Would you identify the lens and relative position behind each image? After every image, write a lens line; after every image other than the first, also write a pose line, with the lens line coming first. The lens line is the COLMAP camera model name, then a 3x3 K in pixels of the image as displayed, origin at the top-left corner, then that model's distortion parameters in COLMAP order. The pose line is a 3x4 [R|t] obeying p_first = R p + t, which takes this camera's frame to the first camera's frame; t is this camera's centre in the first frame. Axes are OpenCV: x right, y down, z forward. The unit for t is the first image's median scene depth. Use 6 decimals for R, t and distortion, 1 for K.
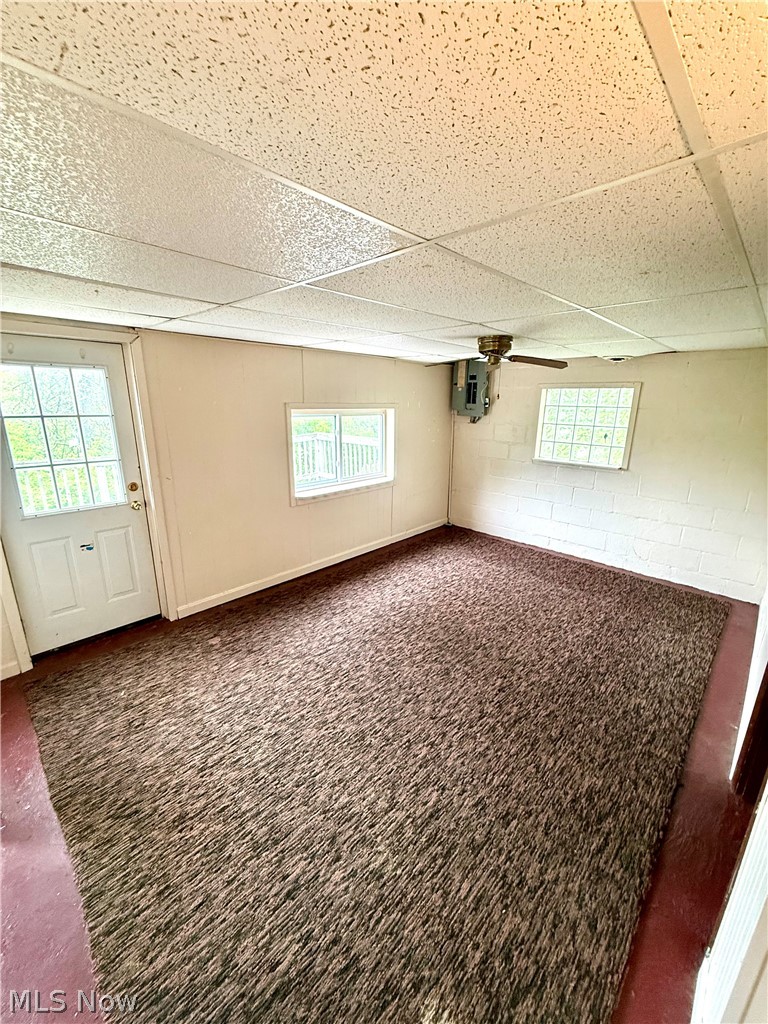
lens RADIAL K [[412.0, 0, 391.6], [0, 412.0, 500.6], [0, 0, 1]] dist [0.004144, -0.001912]
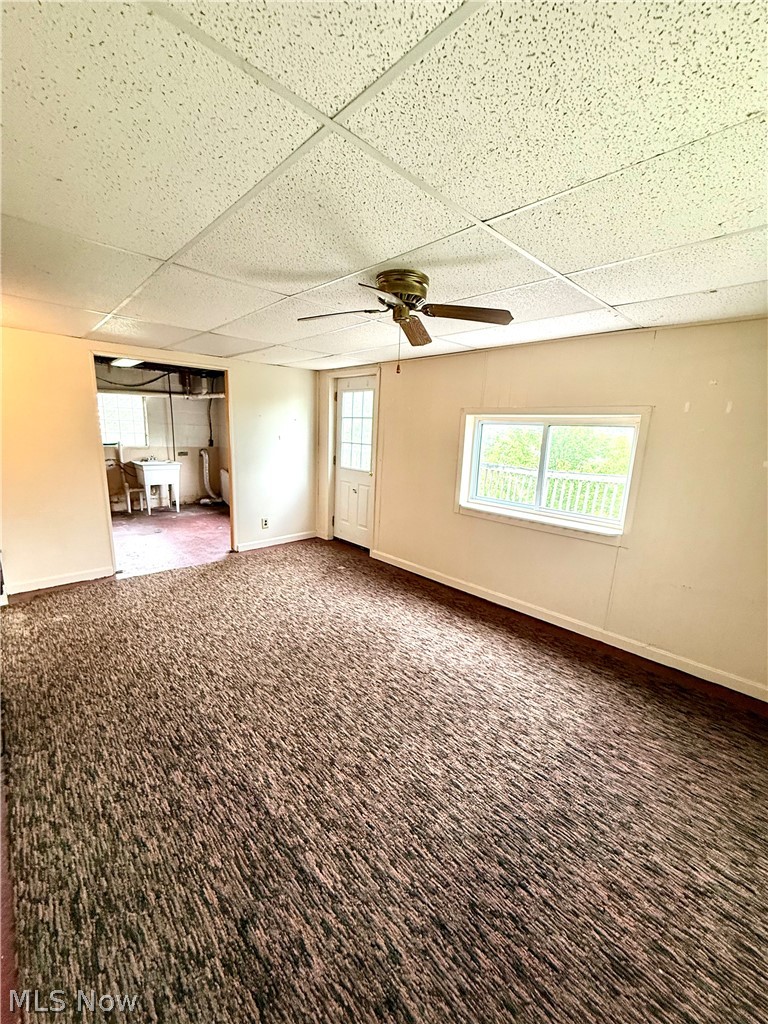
lens RADIAL K [[412.0, 0, 374.4], [0, 412.0, 499.4], [0, 0, 1]] dist [0.004144, -0.001912]
pose [[-0.073317, 0.150497, -0.985888, 0.919825], [-0.275852, 0.946921, 0.165062, -0.153130], [0.958400, 0.284061, -0.027910, 1.044846]]
